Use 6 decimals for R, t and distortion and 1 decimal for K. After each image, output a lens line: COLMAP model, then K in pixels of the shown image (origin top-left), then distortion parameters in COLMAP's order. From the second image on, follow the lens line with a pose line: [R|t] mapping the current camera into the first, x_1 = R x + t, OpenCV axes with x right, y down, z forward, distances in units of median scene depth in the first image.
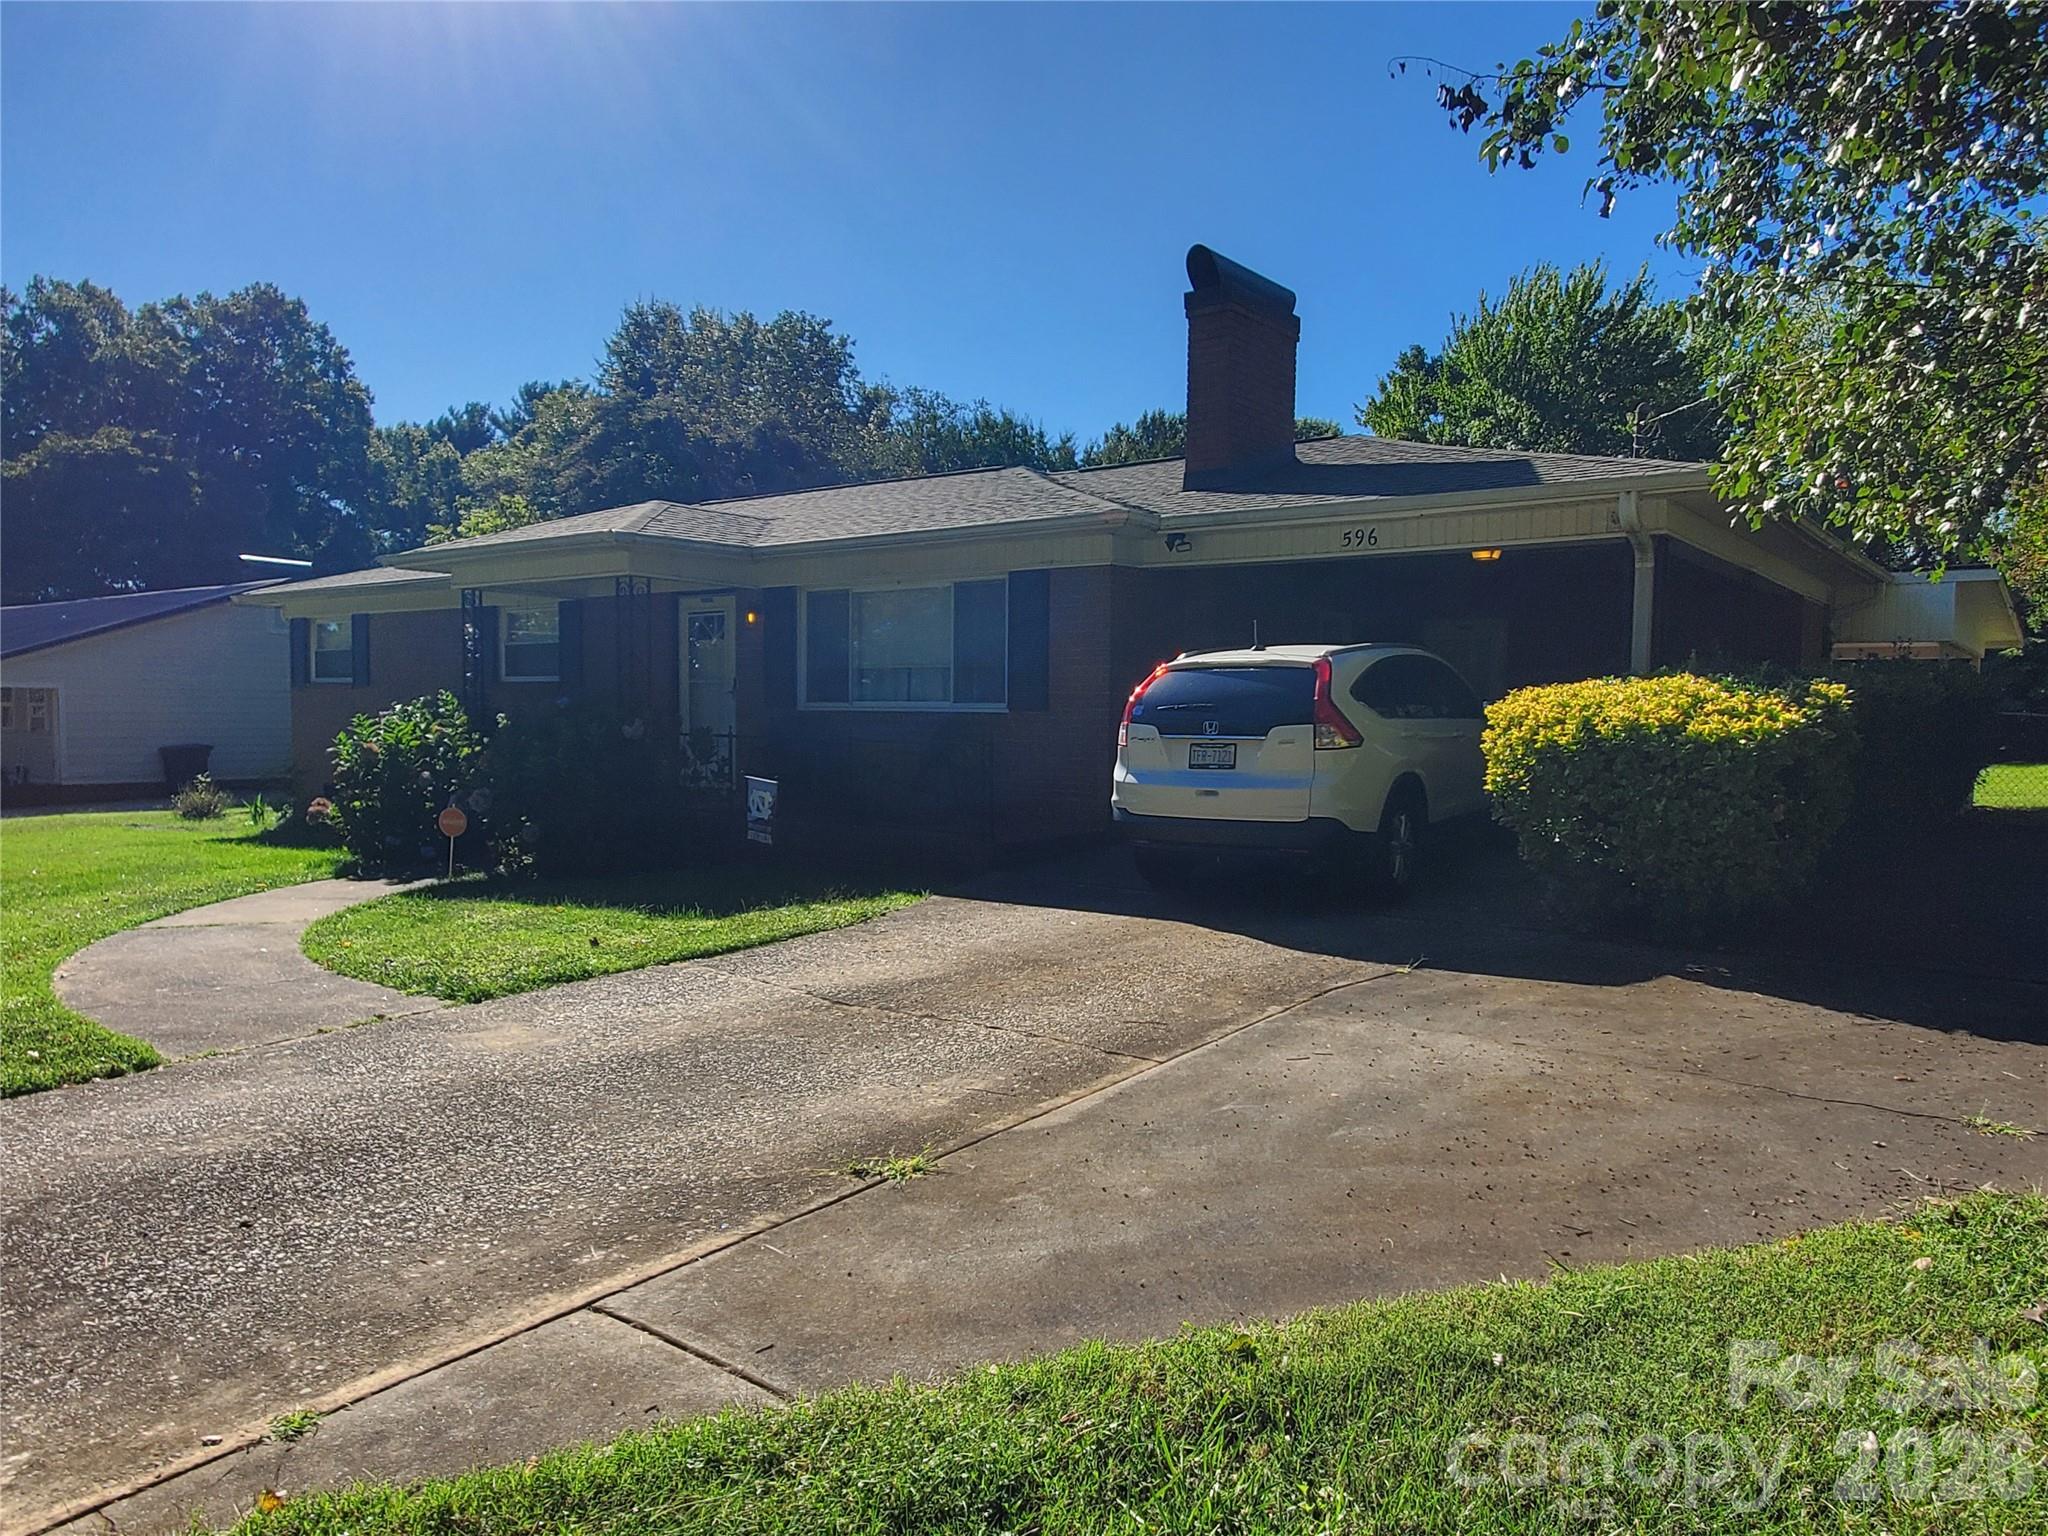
lens RADIAL K [[1405.3, 0, 1024.0], [0, 1405.3, 768.0], [0, 0, 1]] dist [0.001311, 0.000671]
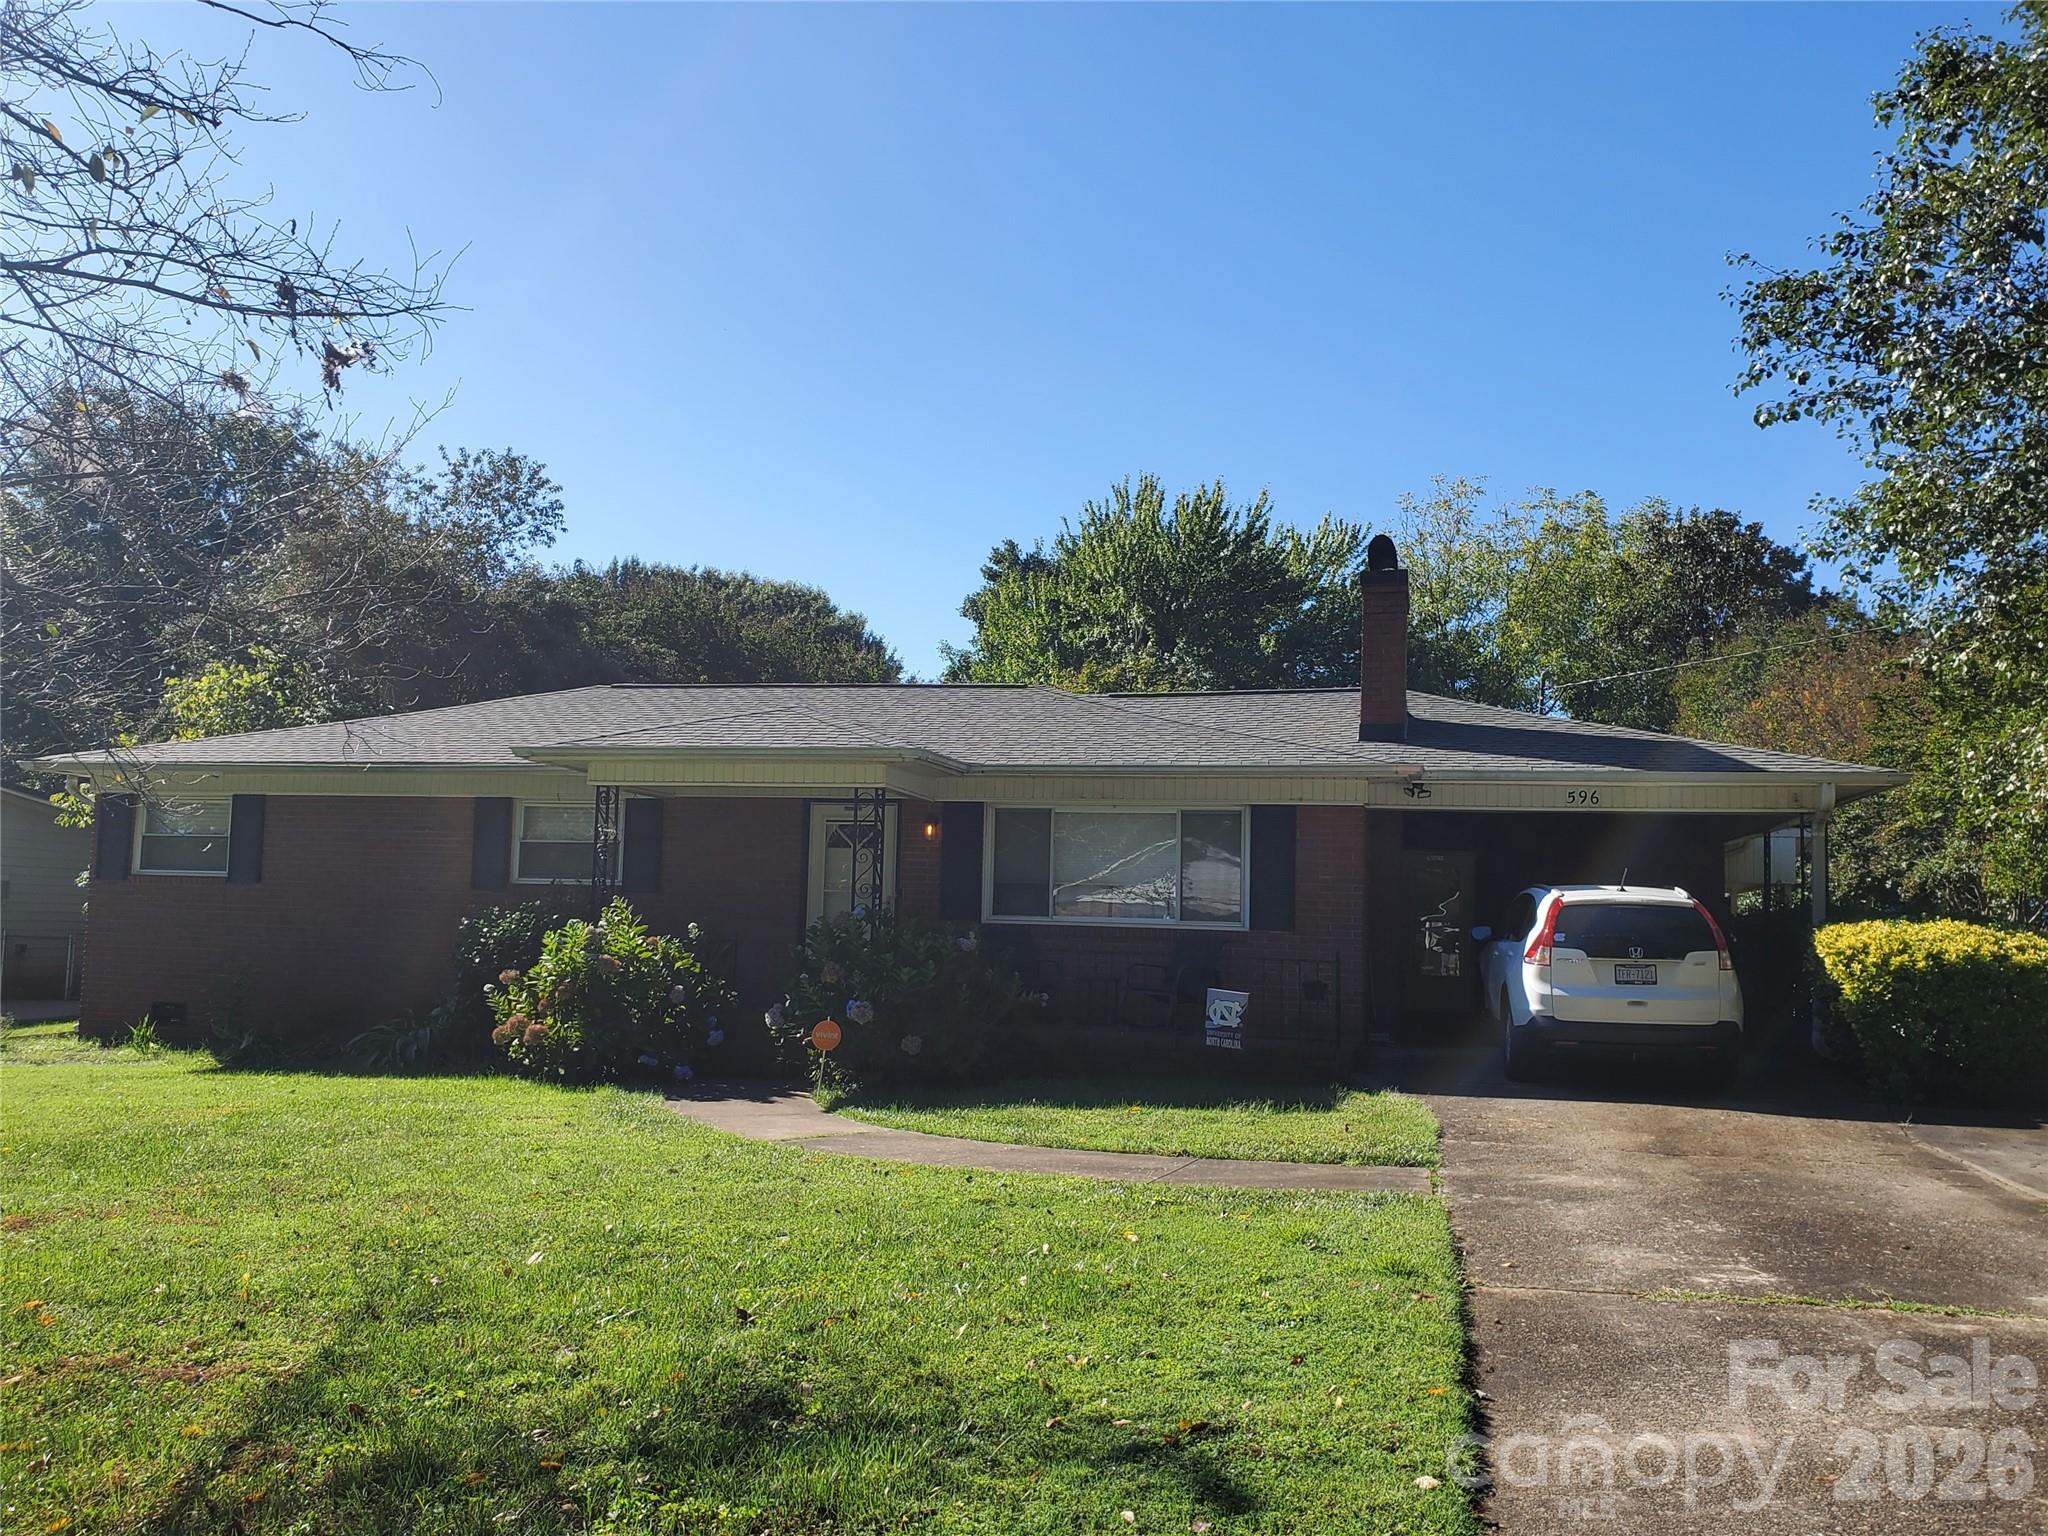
lens RADIAL K [[1667.2, 0, 1024.0], [0, 1667.2, 768.0], [0, 0, 1]] dist [0.098598, -0.219794]
pose [[0.915438, 0.050412, 0.399288, -0.678885], [-0.000164, 0.992171, -0.124889, -0.001562], [-0.402458, 0.114262, 0.908279, -0.136374]]
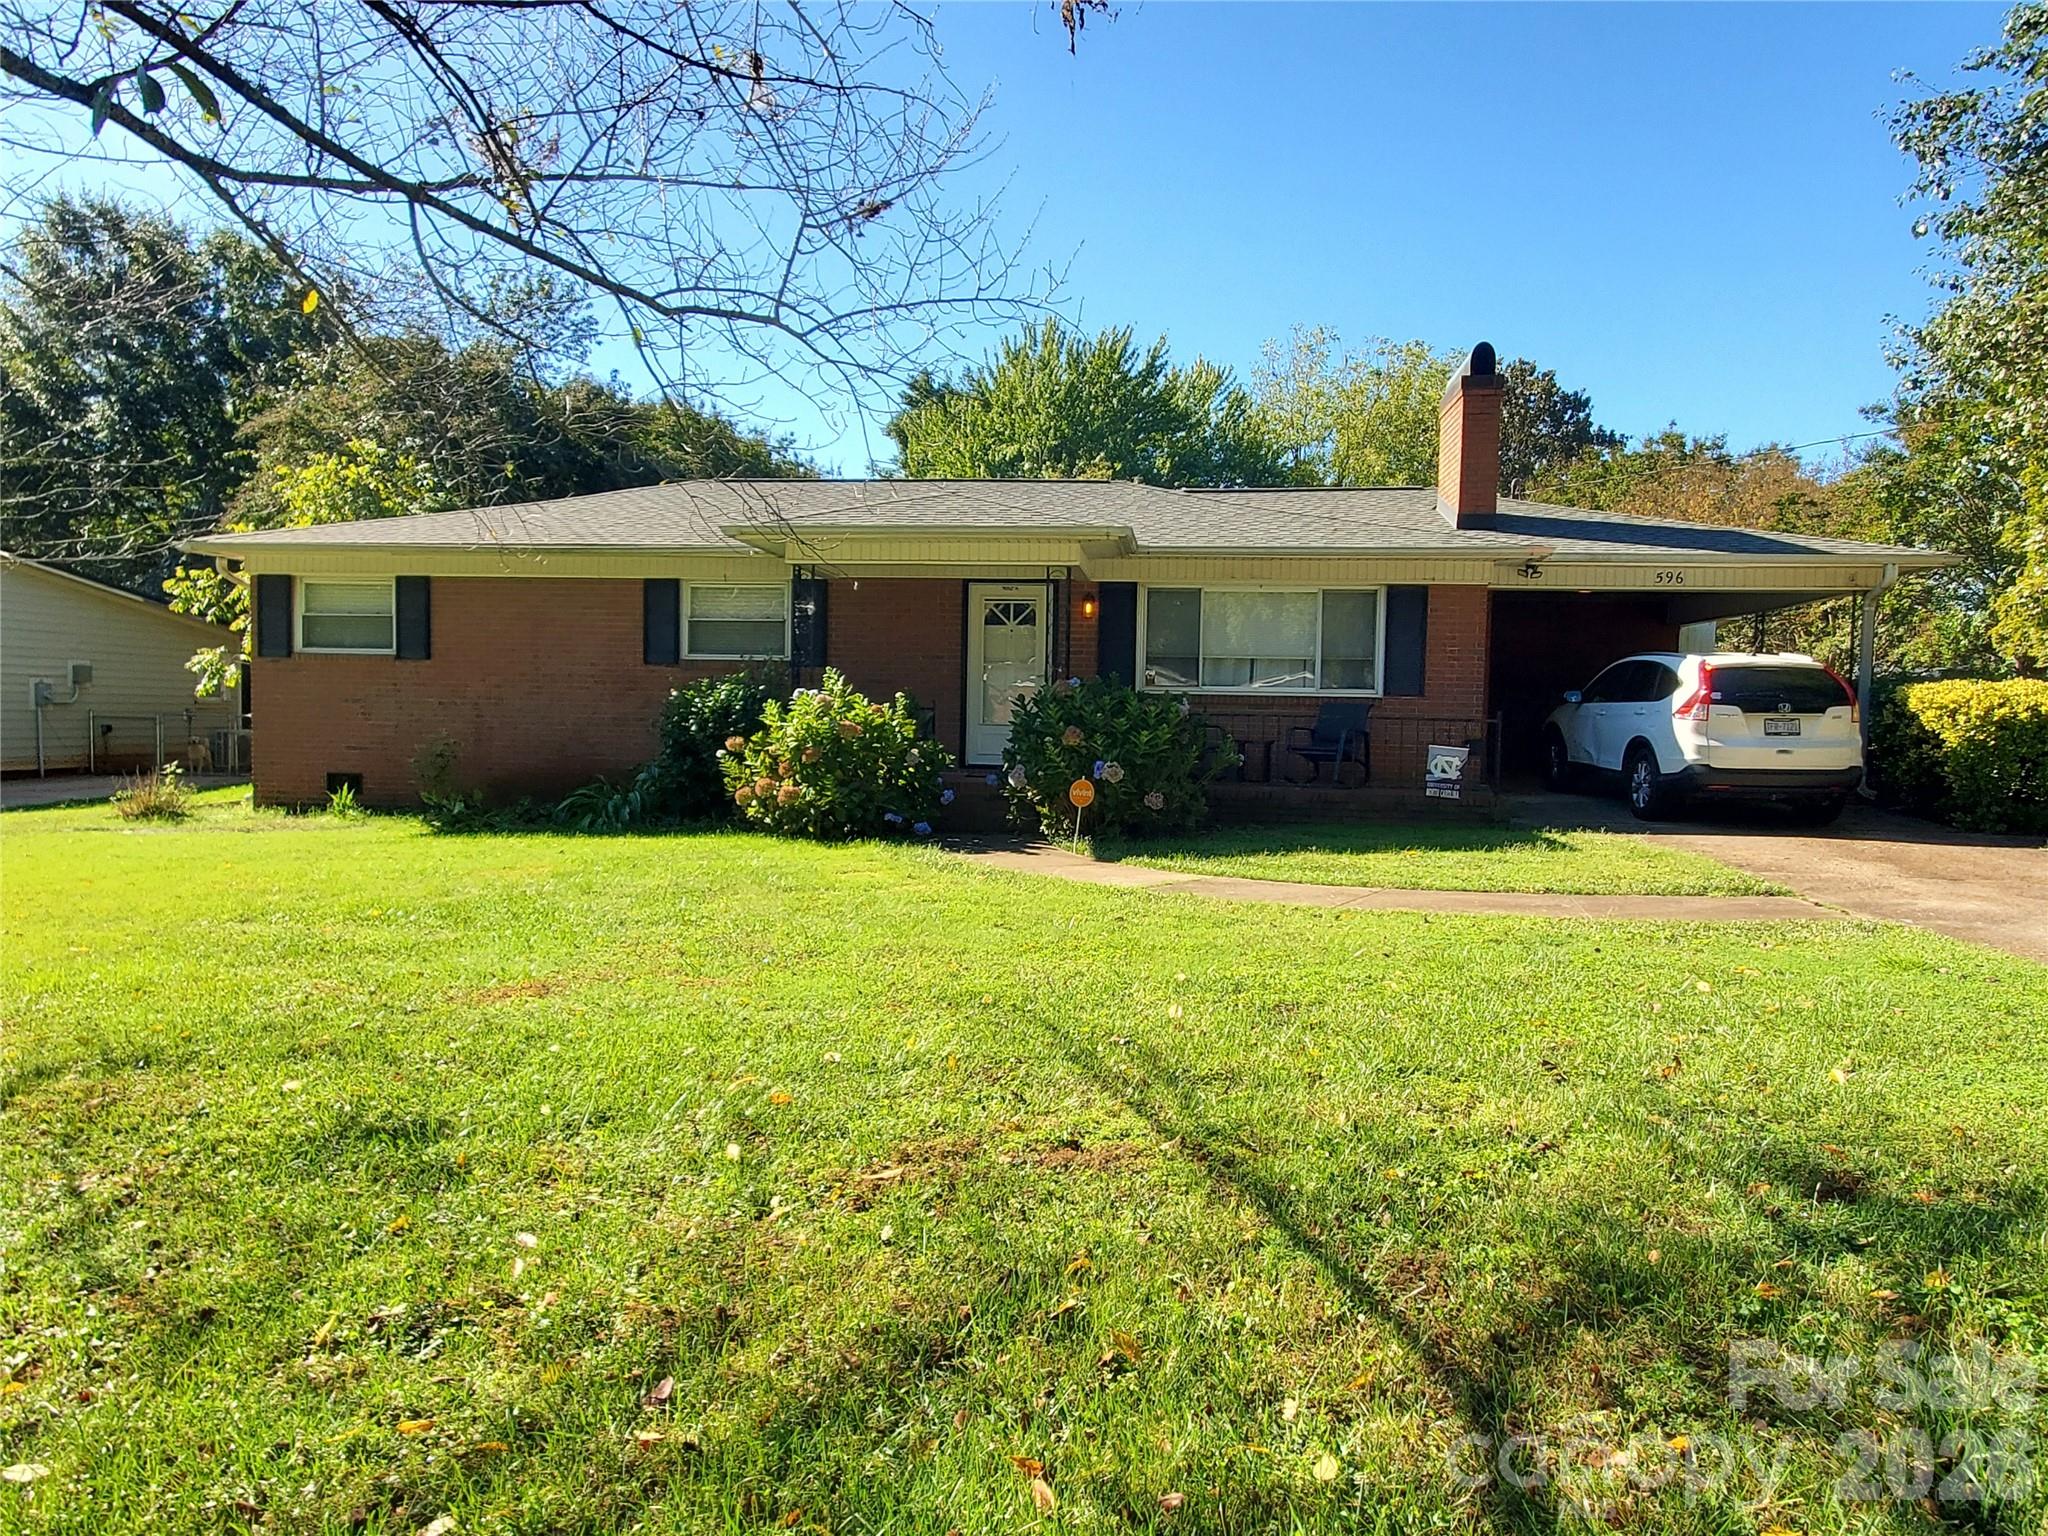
lens RADIAL K [[1337.7, 0, 1028.6], [0, 1337.7, 758.4], [0, 0, 1]] dist [0.008281, 0.000728]
pose [[0.856757, -0.015413, 0.515490, -0.864227], [0.012590, 0.999881, 0.008971, 0.001903], [-0.515566, -0.001196, 0.856849, 0.129517]]
